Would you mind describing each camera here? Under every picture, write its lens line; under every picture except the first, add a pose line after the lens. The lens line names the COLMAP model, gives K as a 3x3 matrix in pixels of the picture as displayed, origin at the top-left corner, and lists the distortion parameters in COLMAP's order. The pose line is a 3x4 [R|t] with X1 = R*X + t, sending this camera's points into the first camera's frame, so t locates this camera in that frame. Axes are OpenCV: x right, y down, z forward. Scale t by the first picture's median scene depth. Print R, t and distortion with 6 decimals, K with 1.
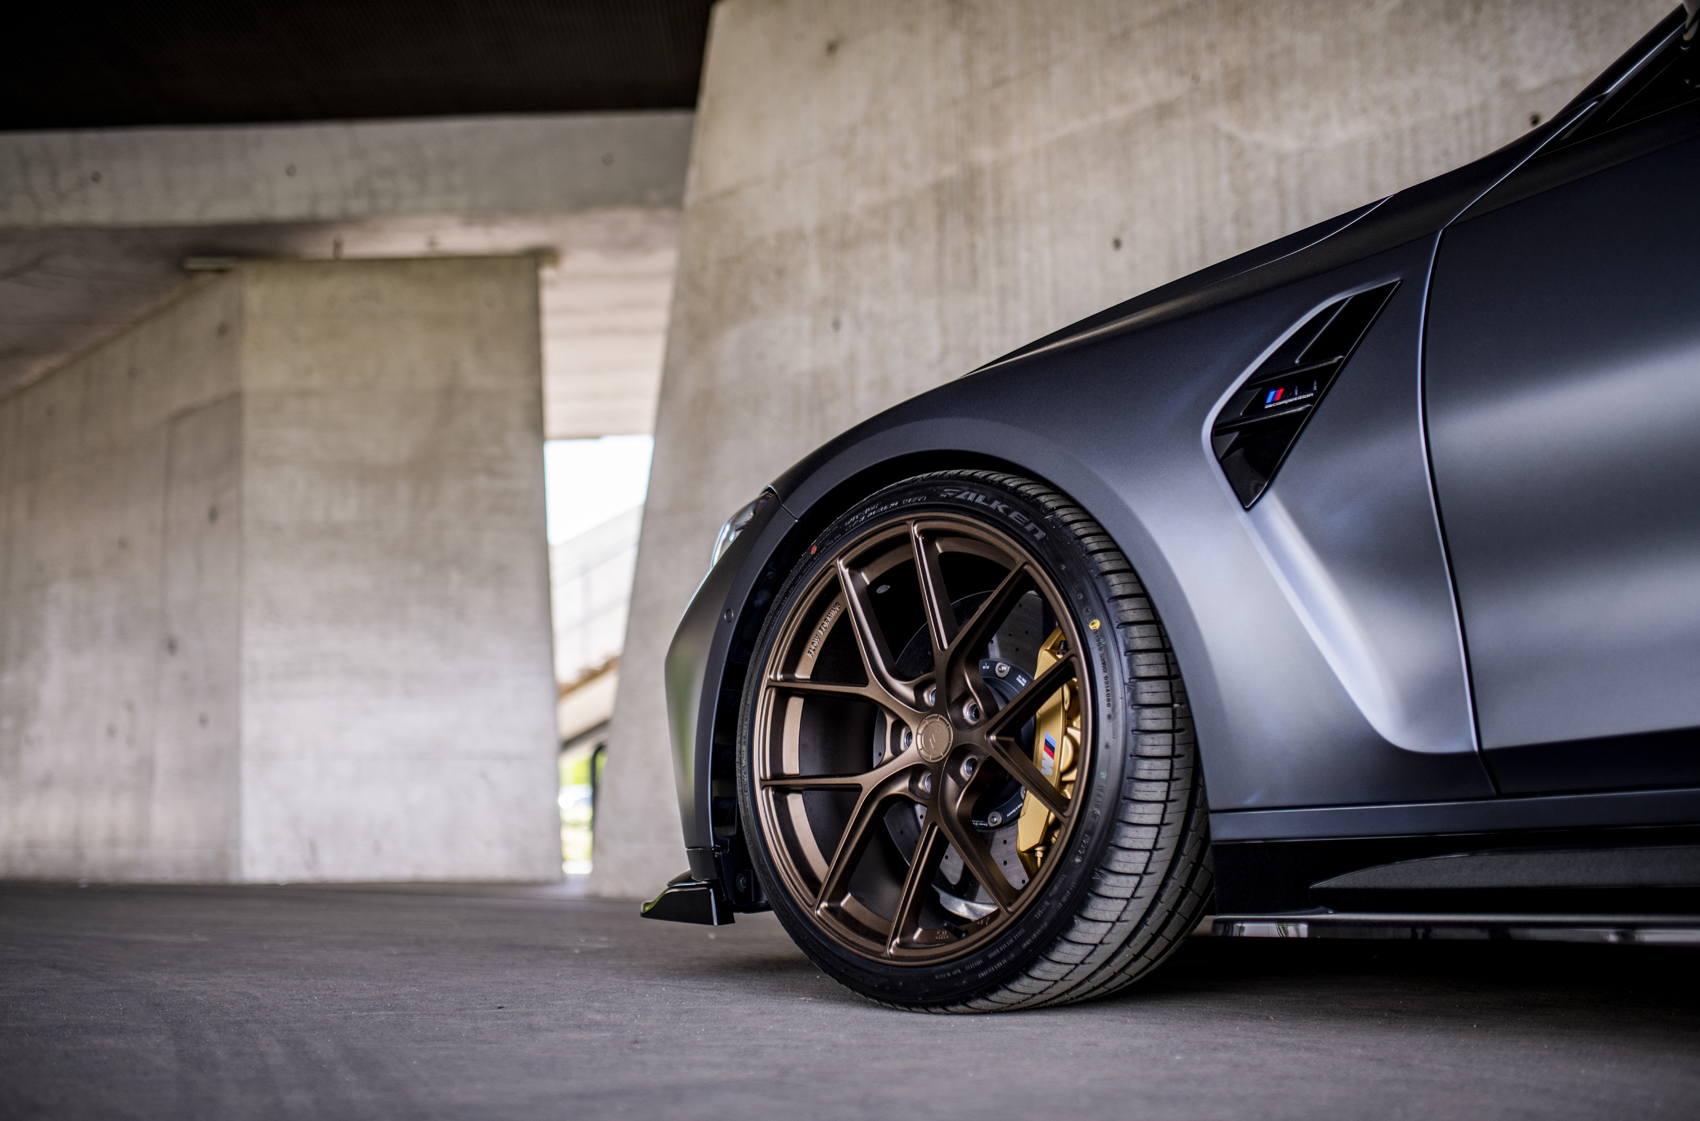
lens RADIAL K [[1636.8, 0, 856.4], [0, 1636.8, 555.8], [0, 0, 1]] dist [-0.023926, 0.000000]
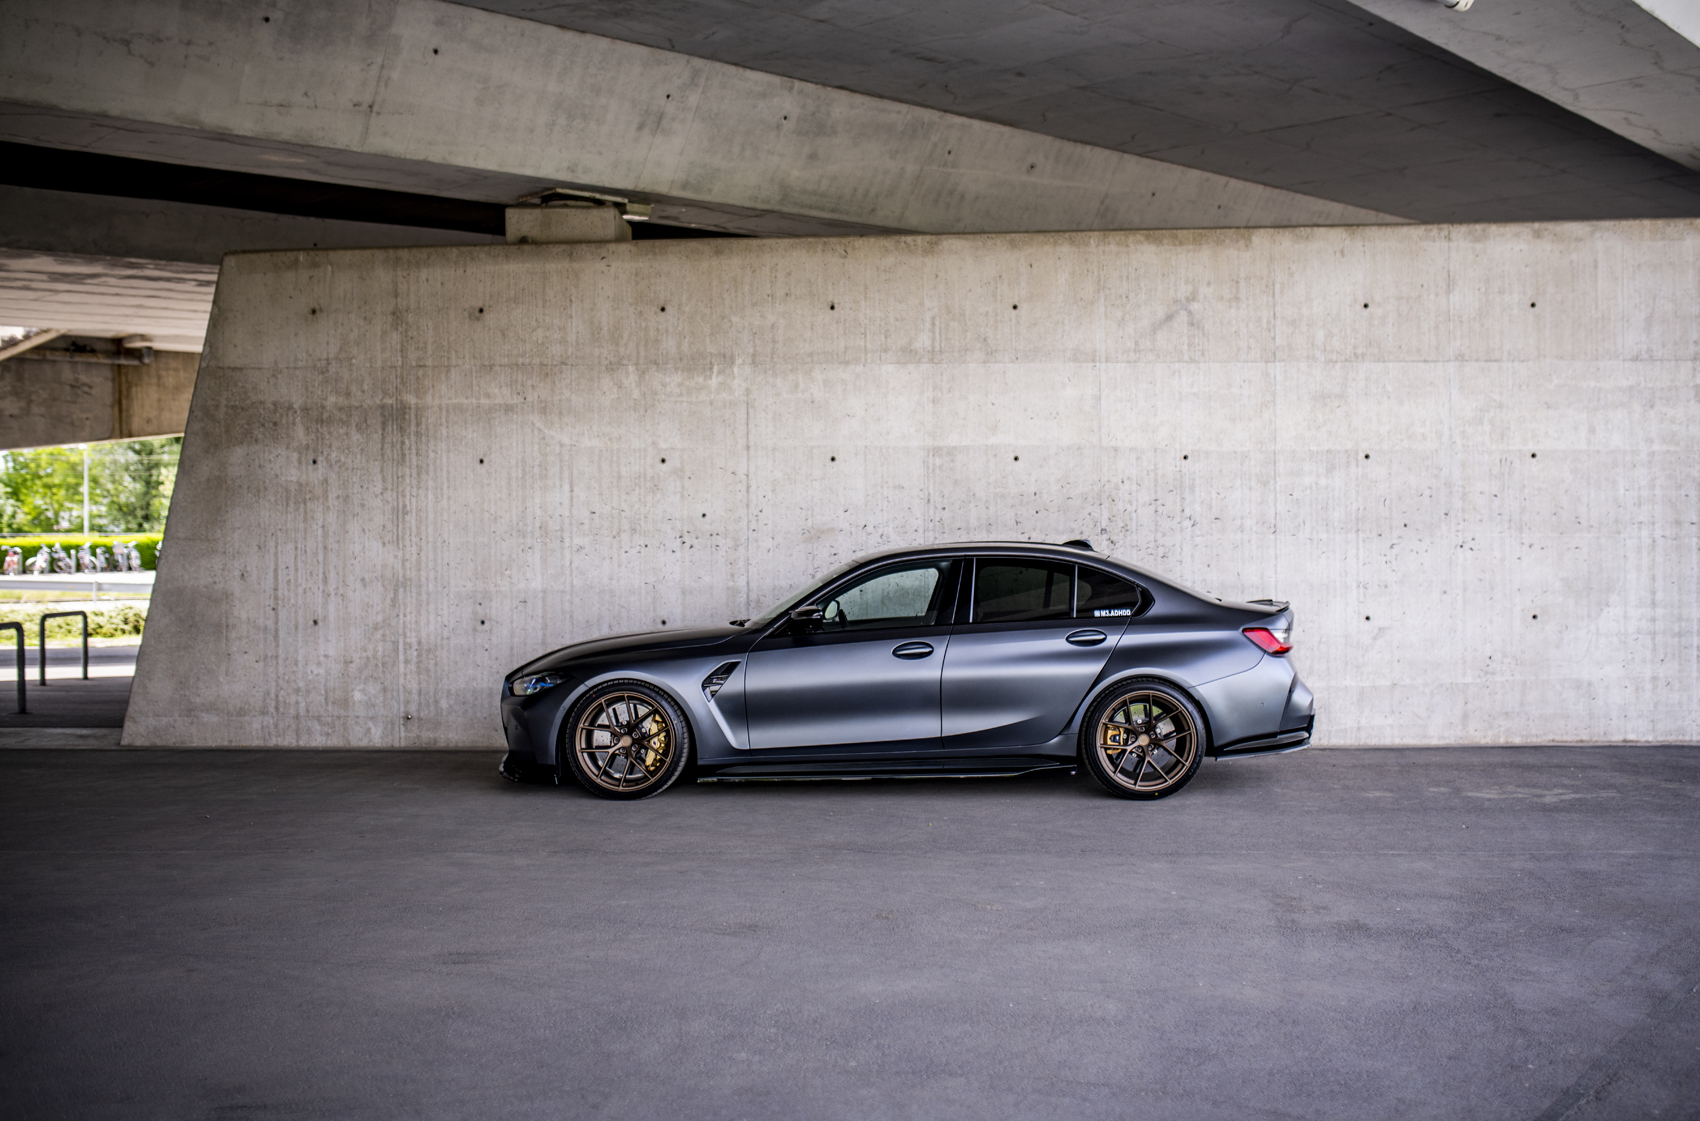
lens RADIAL K [[1636.8, 0, 851.4], [0, 1636.8, 562.4], [0, 0, 1]] dist [-0.023926, 0.000000]
pose [[0.790299, 0.012261, 0.612598, -0.767245], [-0.102168, 0.988440, 0.112021, -0.335363], [-0.604143, -0.151118, 0.782416, -1.028677]]
